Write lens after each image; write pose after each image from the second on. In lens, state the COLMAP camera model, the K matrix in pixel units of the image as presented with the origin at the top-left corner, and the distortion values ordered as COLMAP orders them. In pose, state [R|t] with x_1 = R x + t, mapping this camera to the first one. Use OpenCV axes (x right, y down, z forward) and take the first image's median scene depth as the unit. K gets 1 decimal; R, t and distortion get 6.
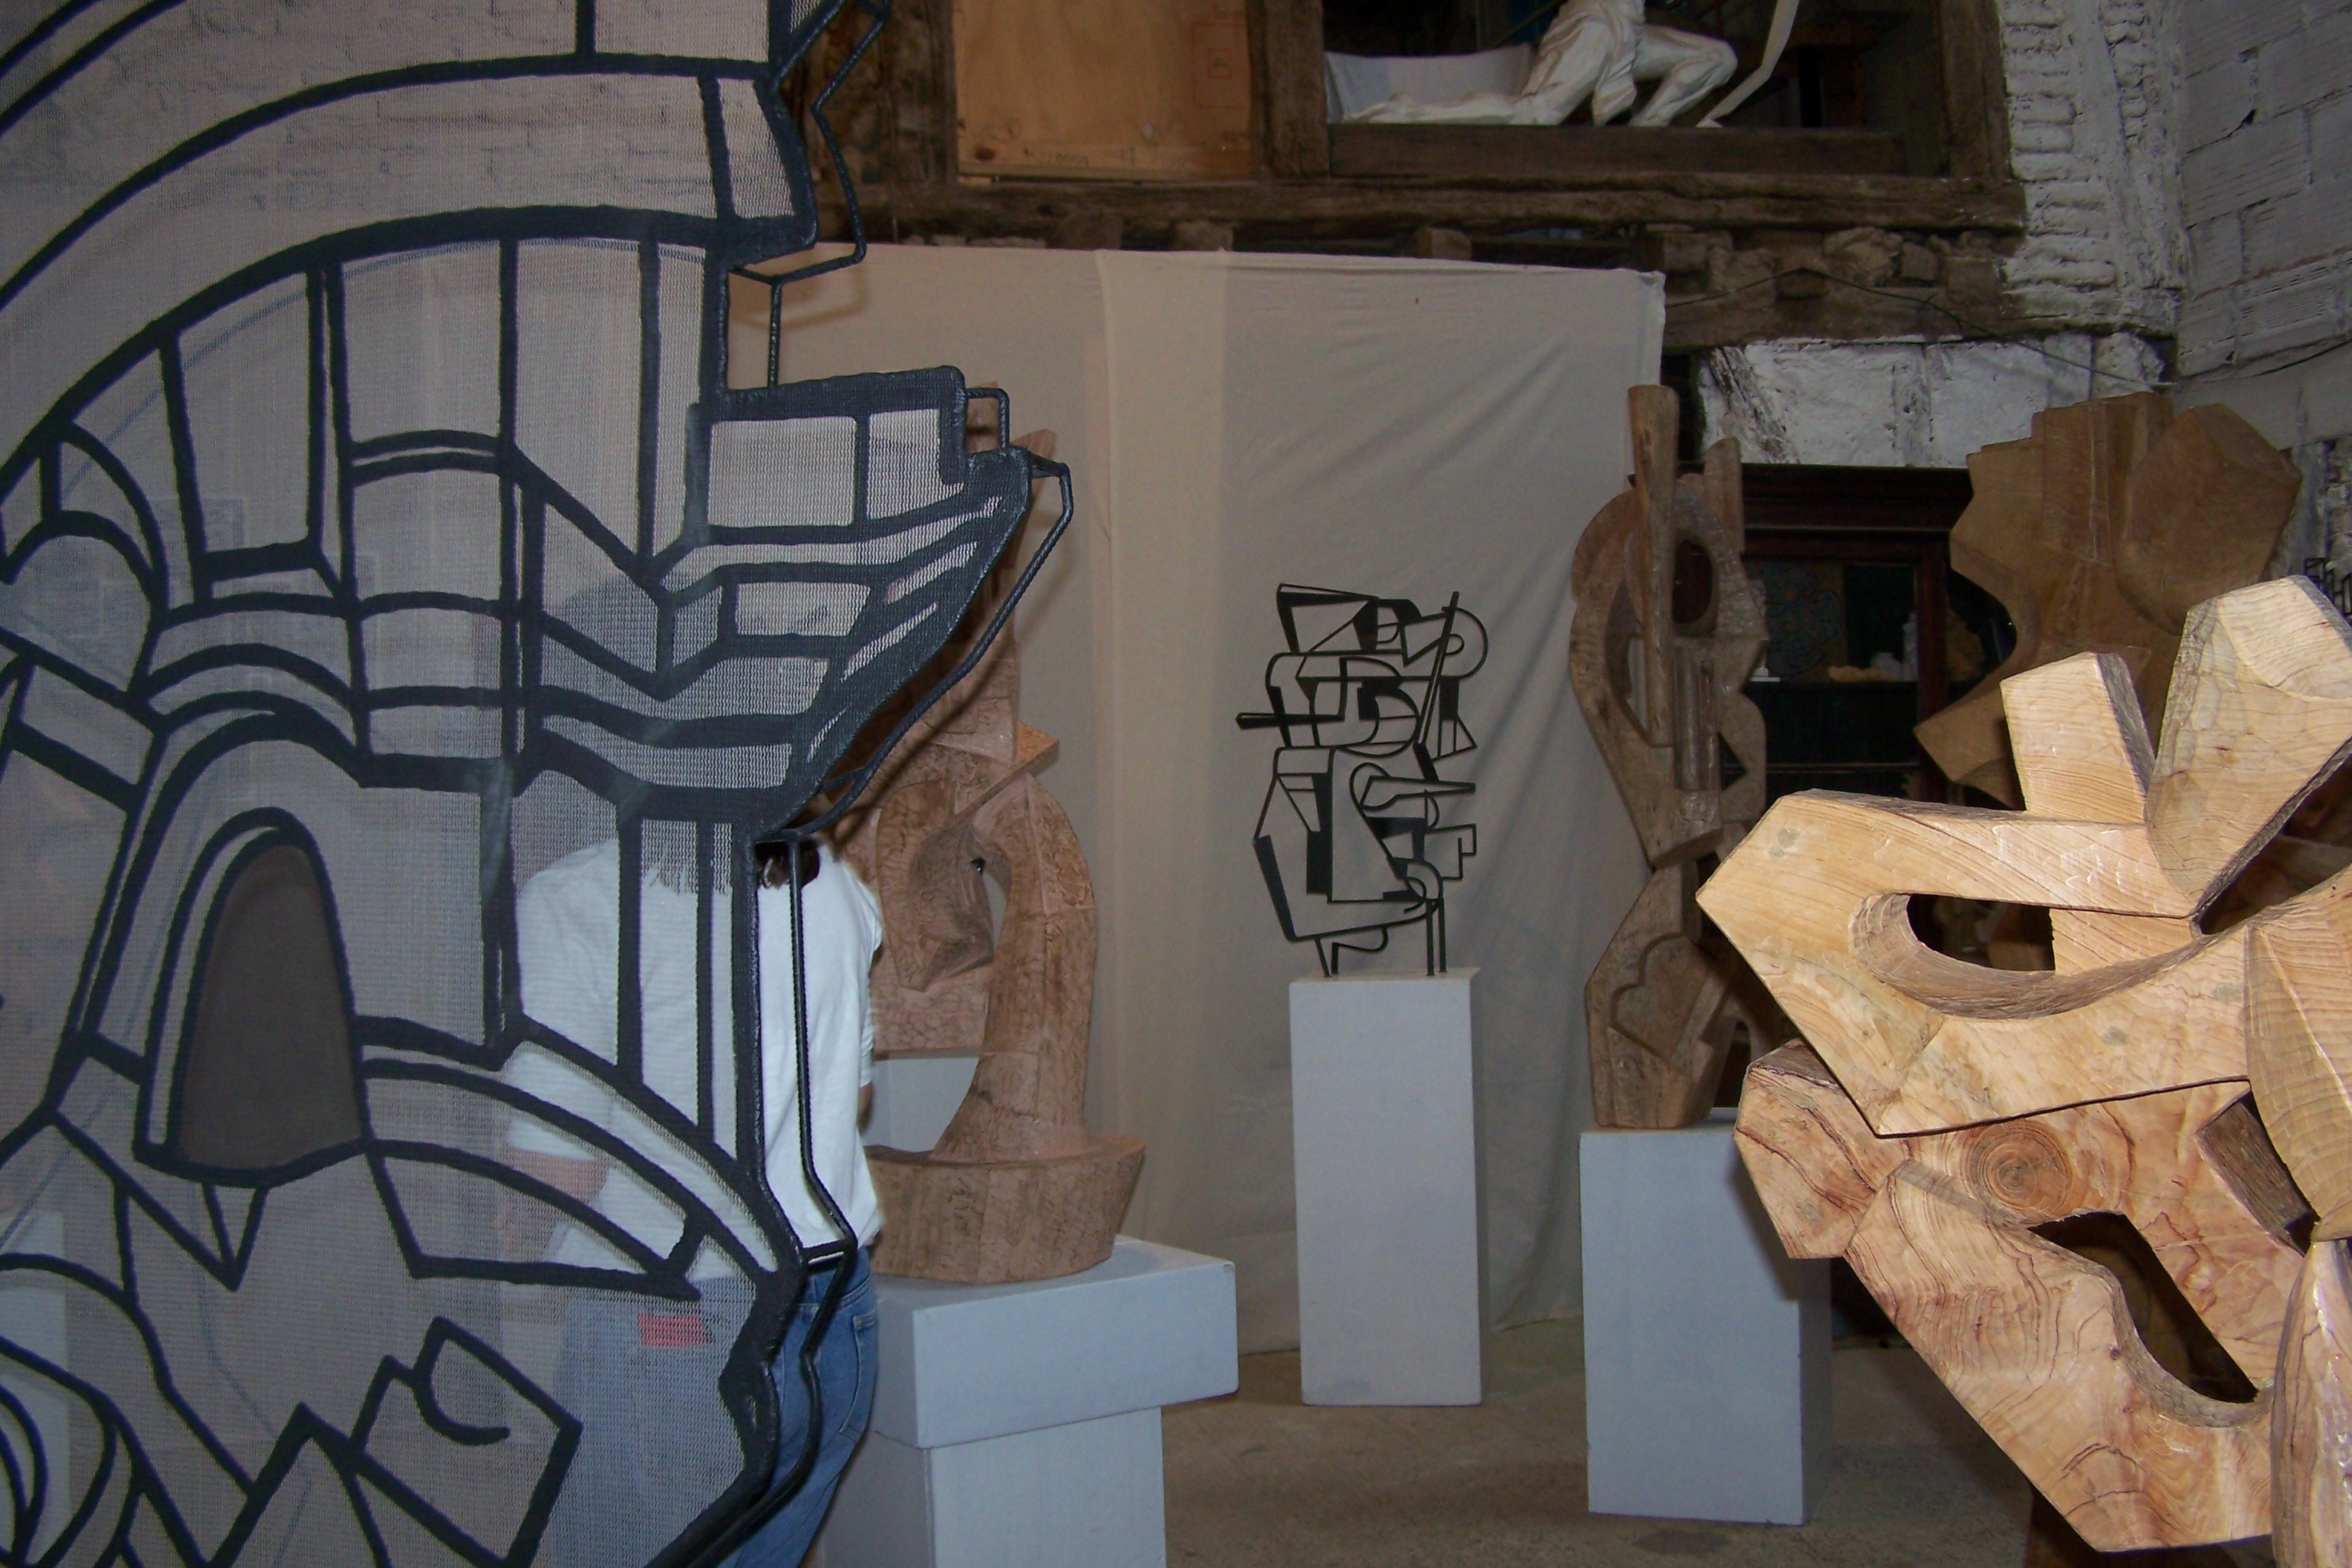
lens RADIAL K [[2673.7, 0, 1185.8], [0, 2673.7, 848.1], [0, 0, 1]] dist [-0.214371, 0.440160]
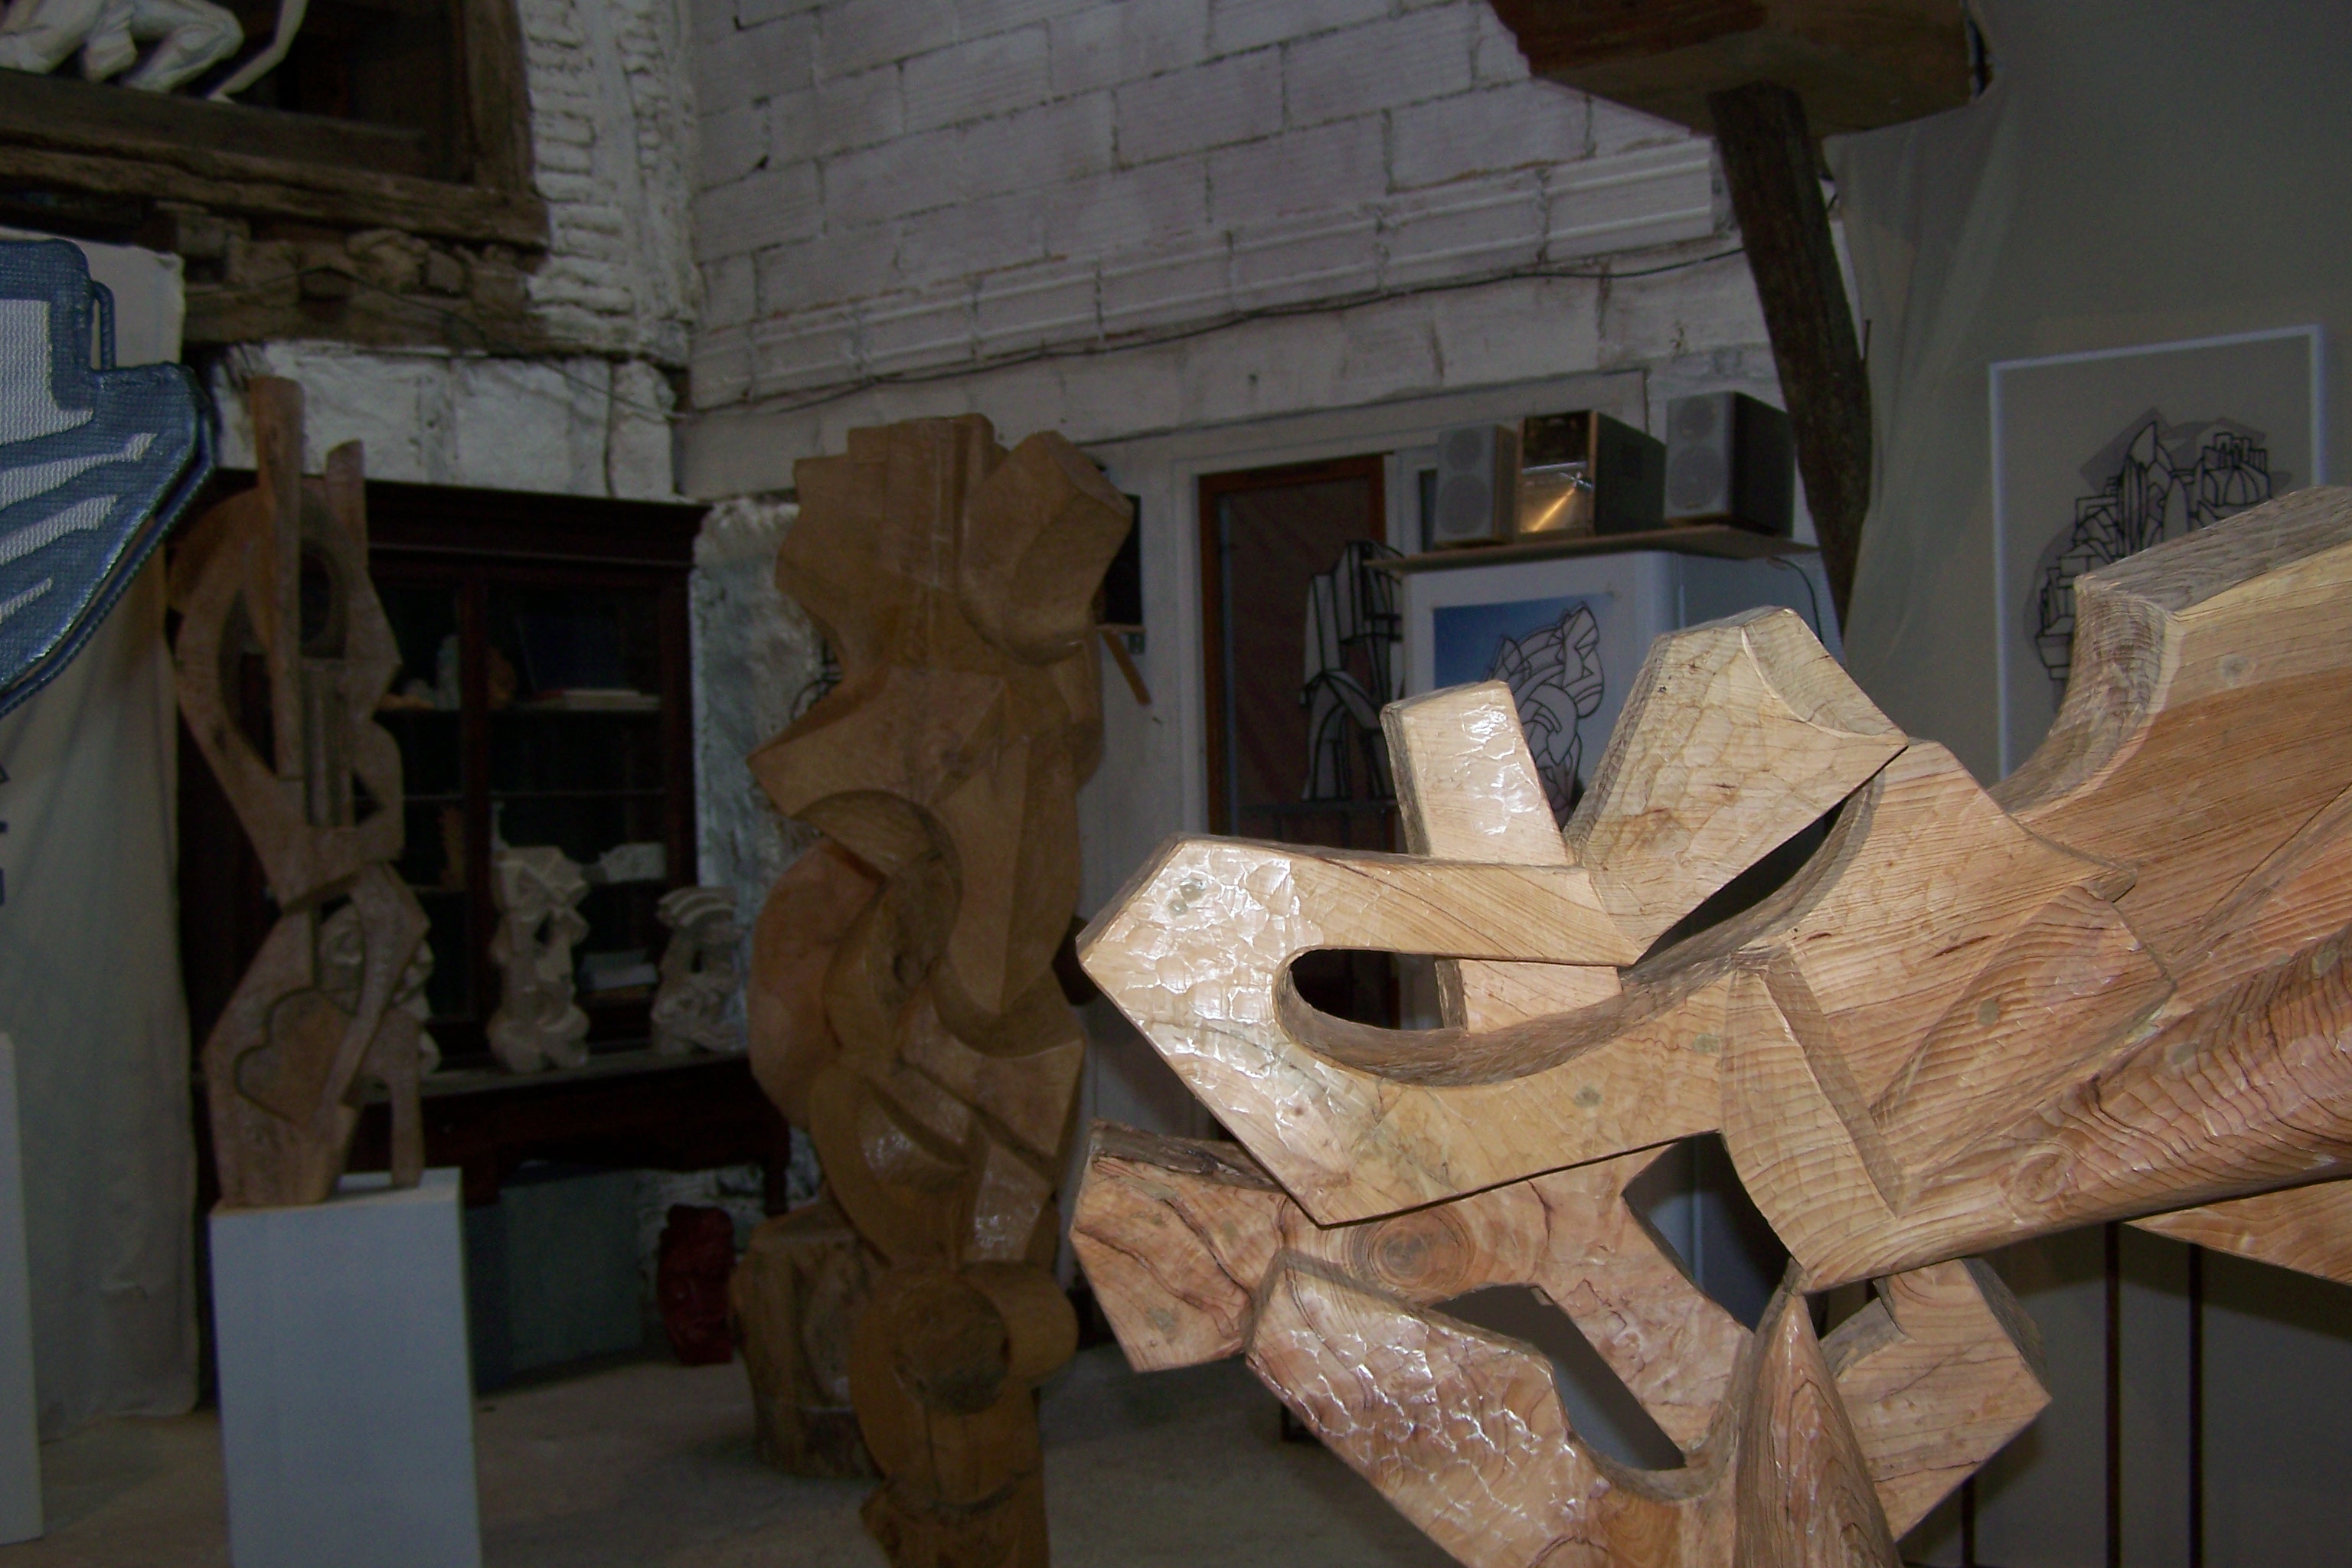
lens RADIAL K [[2673.7, 0, 1185.8], [0, 2673.7, 848.1], [0, 0, 1]] dist [-0.214371, 0.440160]
pose [[0.807708, -0.013059, 0.589438, -0.069115], [0.019864, 0.999790, -0.005070, -0.003107], [-0.589248, 0.015804, 0.807797, 0.072240]]
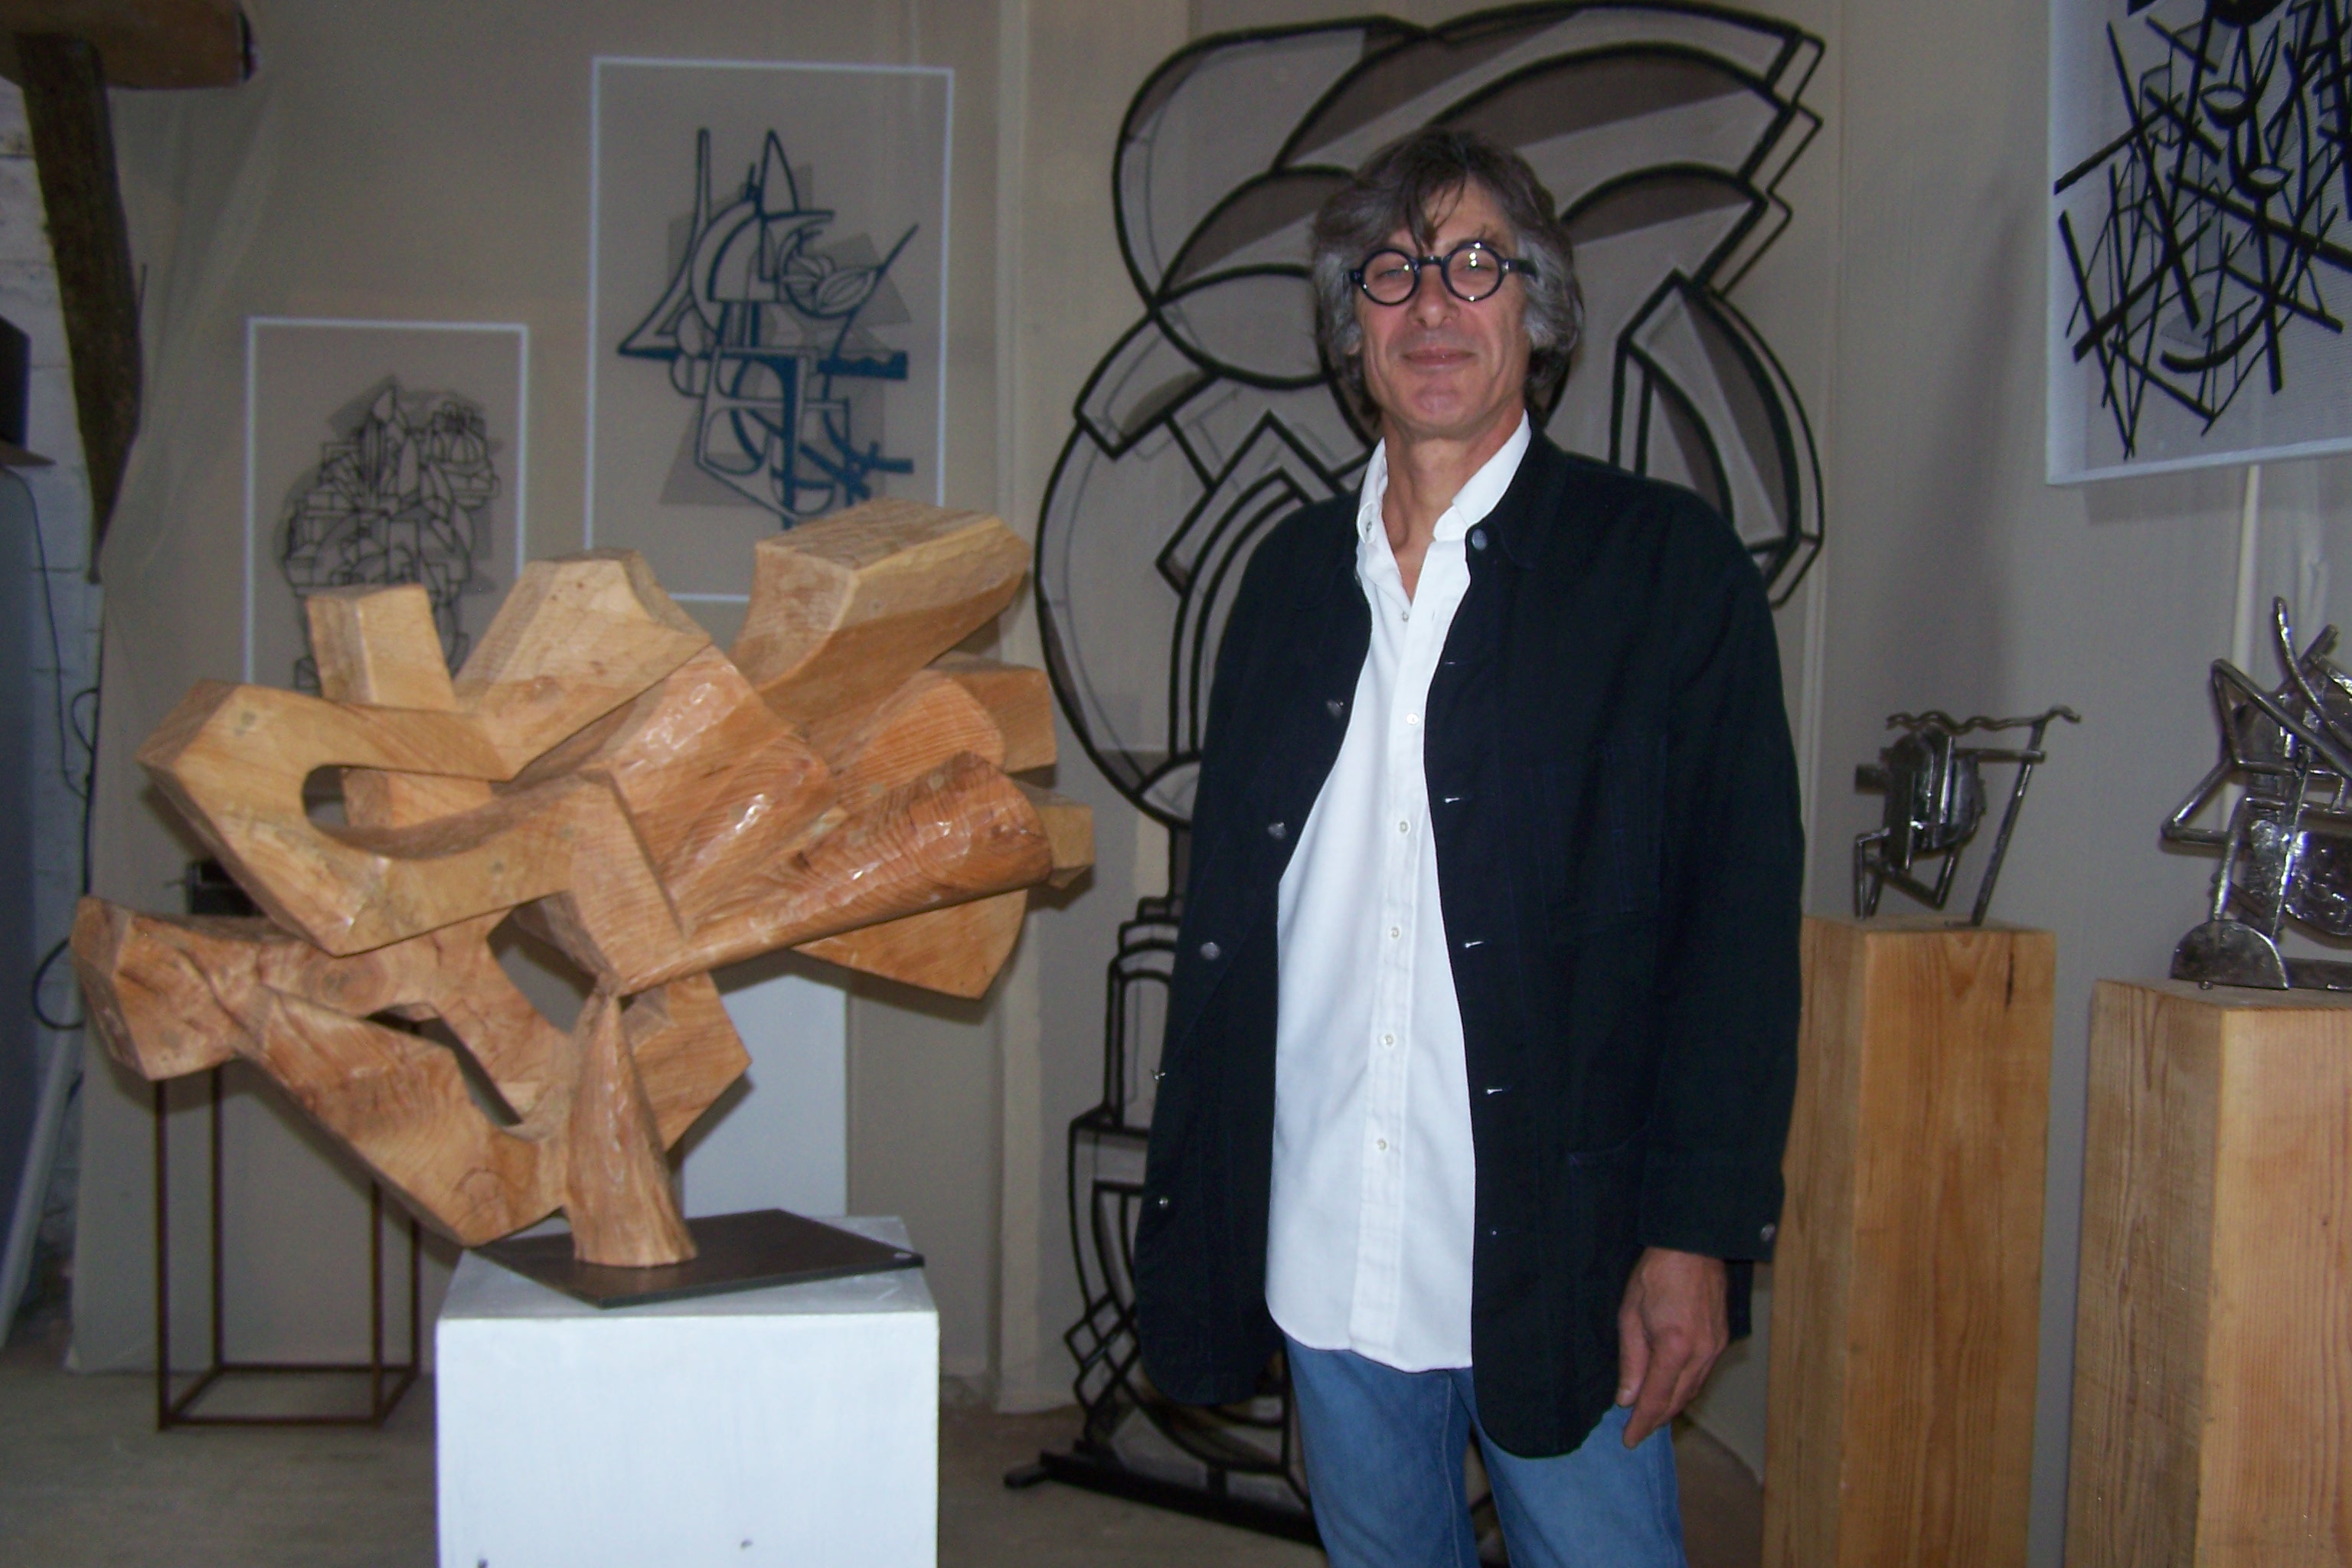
lens RADIAL K [[2673.7, 0, 1185.8], [0, 2673.7, 848.1], [0, 0, 1]] dist [-0.214371, 0.440160]
pose [[0.157295, -0.029283, 0.987117, -0.213864], [-0.006380, 0.999509, 0.030667, 0.003726], [-0.987531, -0.011121, 0.157031, 0.094030]]
